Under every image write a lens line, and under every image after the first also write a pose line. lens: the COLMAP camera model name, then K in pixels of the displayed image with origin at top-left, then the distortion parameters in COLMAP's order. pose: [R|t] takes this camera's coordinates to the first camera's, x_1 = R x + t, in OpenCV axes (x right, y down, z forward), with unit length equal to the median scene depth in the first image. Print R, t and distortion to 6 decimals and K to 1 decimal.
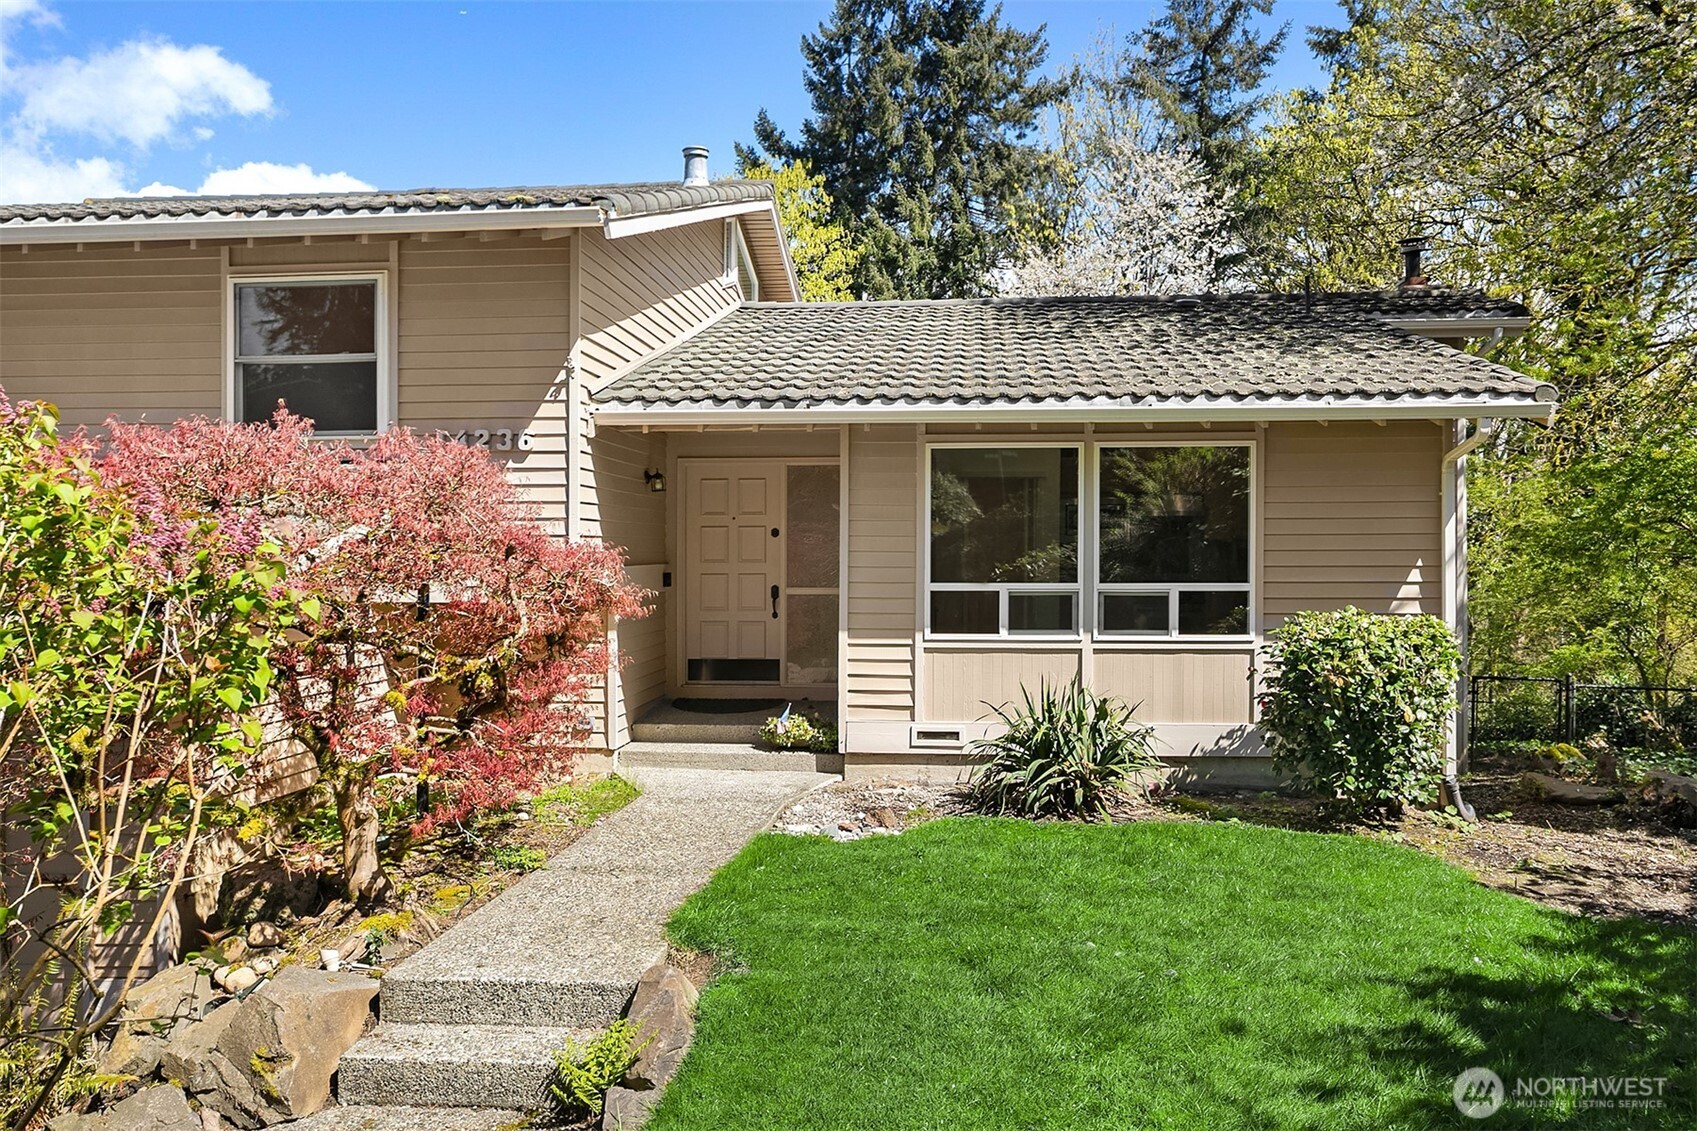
lens RADIAL K [[1336.5, 0, 848.5], [0, 1336.5, 565.5], [0, 0, 1]] dist [-0.000222, 0.002656]
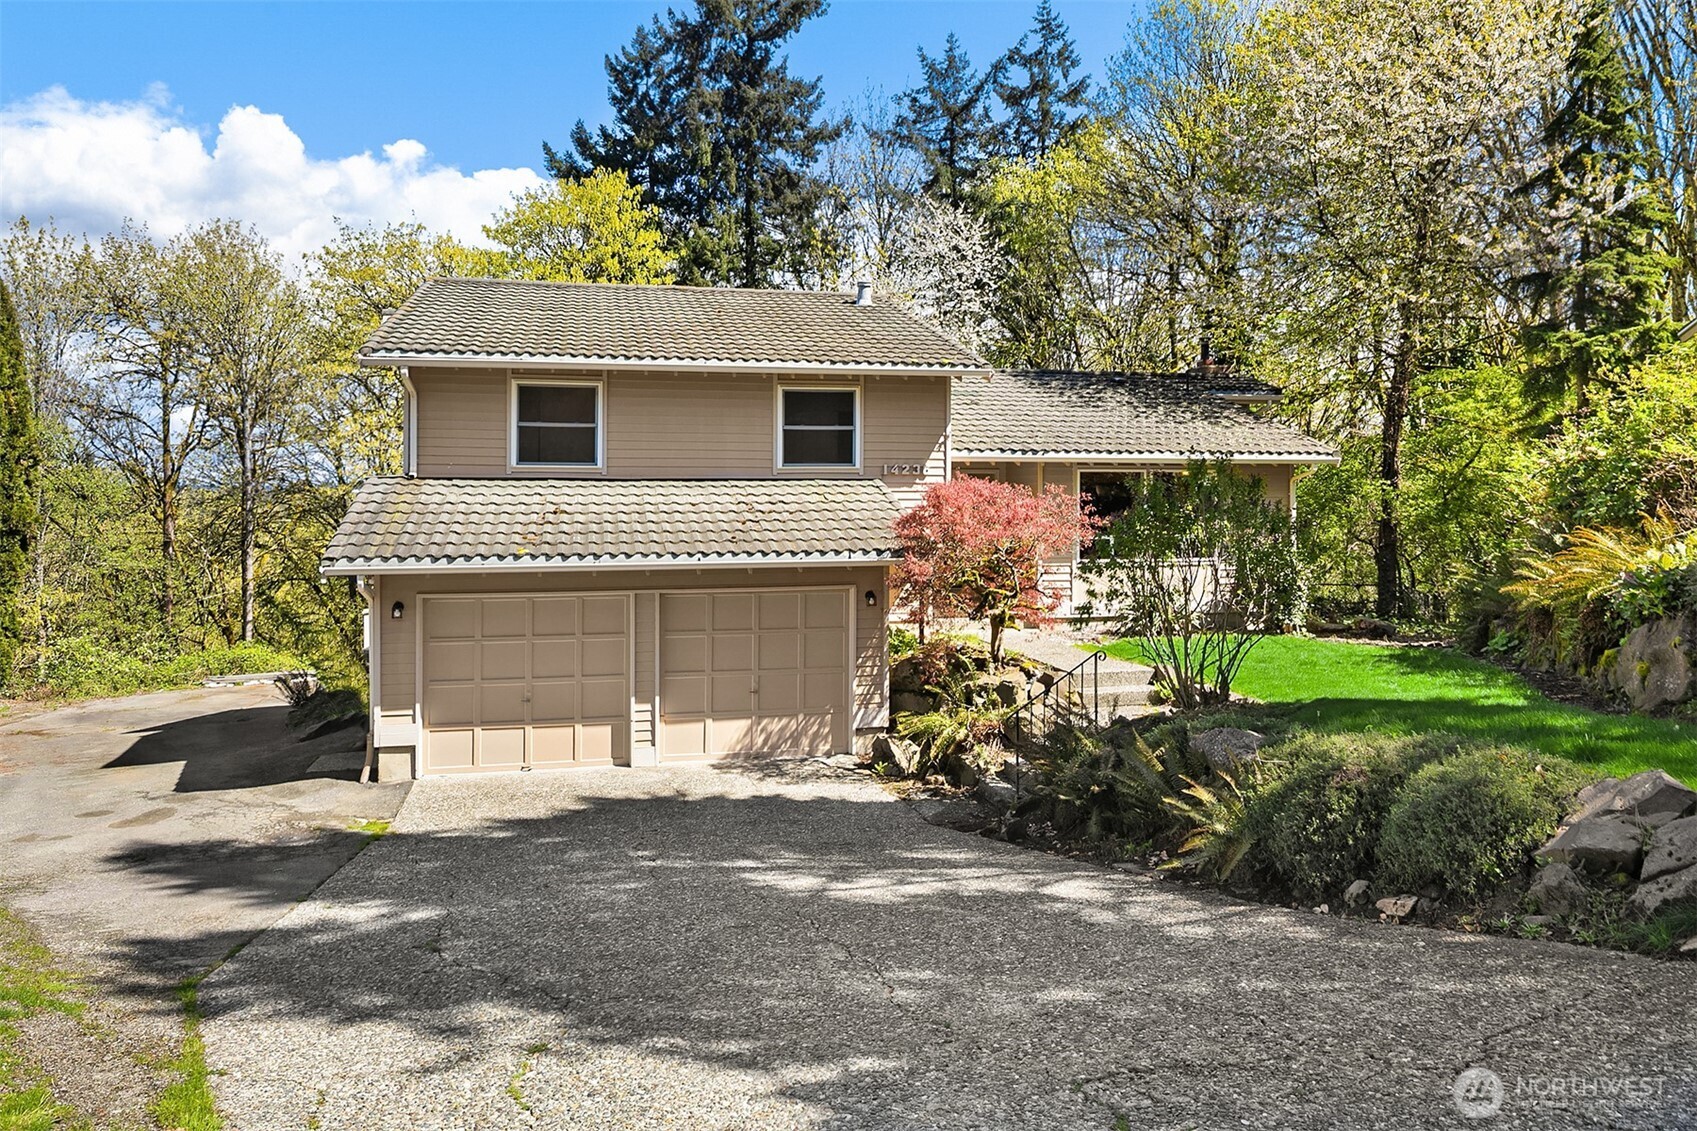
lens RADIAL K [[1336.5, 0, 848.5], [0, 1336.5, 565.5], [0, 0, 1]] dist [-0.000222, 0.002656]
pose [[0.952251, -0.015705, 0.304911, -0.220192], [0.001154, 0.998854, 0.047843, -0.009401], [-0.305313, -0.045207, 0.951178, -0.215450]]
